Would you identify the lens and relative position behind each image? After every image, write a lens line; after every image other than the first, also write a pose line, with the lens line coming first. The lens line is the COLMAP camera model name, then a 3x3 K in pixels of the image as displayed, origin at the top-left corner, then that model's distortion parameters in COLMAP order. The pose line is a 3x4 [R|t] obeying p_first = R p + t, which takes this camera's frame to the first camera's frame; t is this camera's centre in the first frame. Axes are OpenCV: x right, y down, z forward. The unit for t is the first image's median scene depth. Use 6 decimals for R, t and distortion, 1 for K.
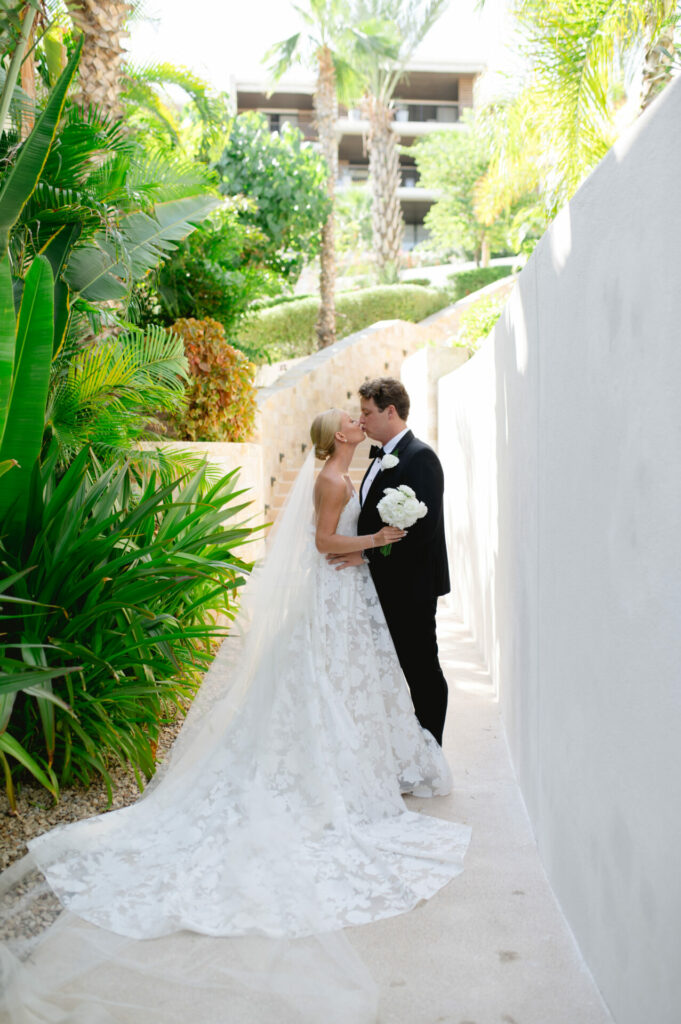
lens RADIAL K [[999.2, 0, 340.5], [0, 999.2, 512.0], [0, 0, 1]] dist [-0.051684, 0.022010]
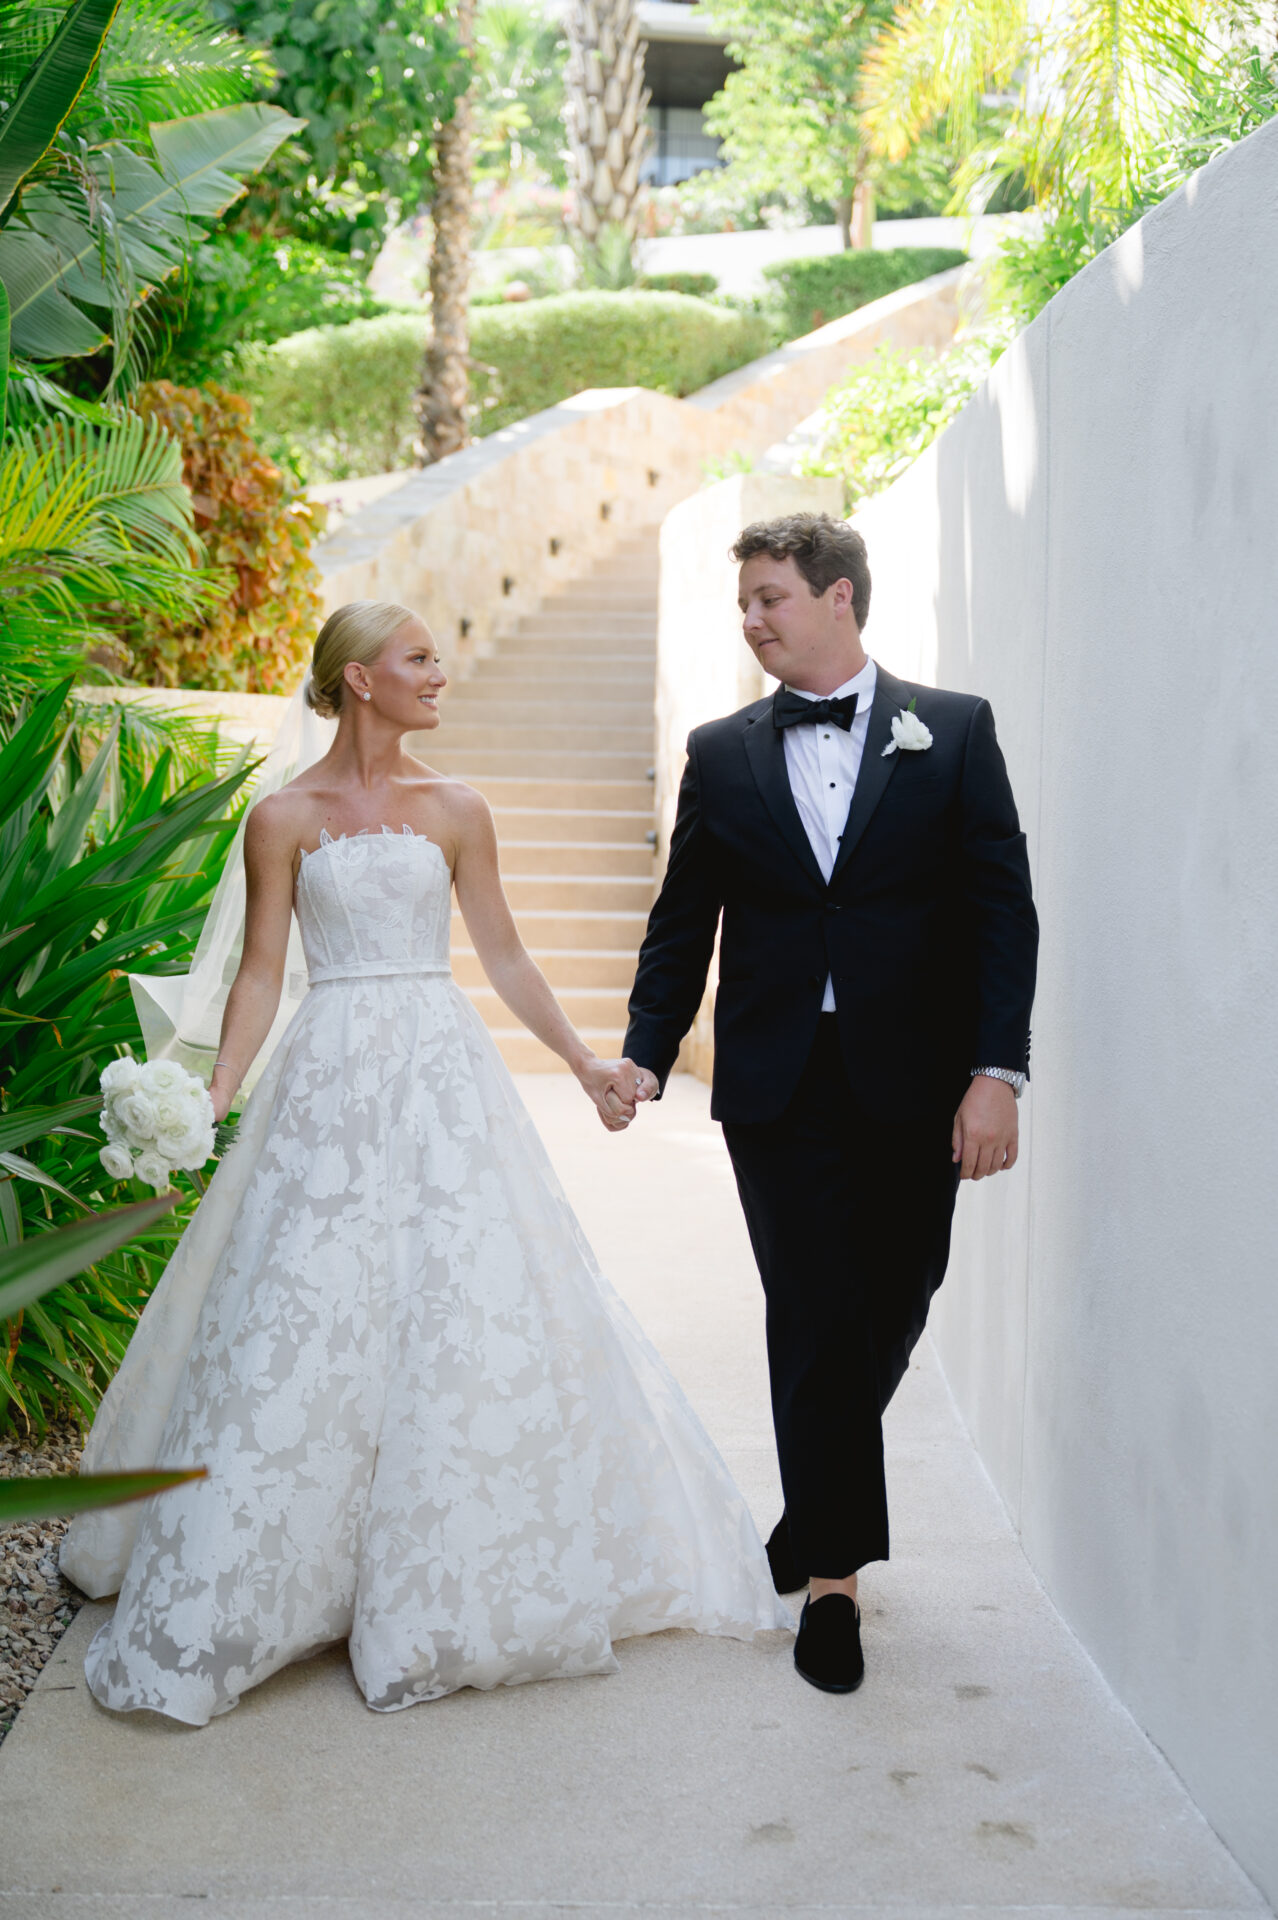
lens RADIAL K [[3037.4, 0, 639.0], [0, 3037.4, 960.0], [0, 0, 1]] dist [-0.001935, 0.003132]
pose [[0.995741, 0.025831, 0.088503, -0.036590], [-0.026463, 0.999632, 0.005976, 0.014368], [-0.088316, -0.008293, 0.996058, -0.134166]]
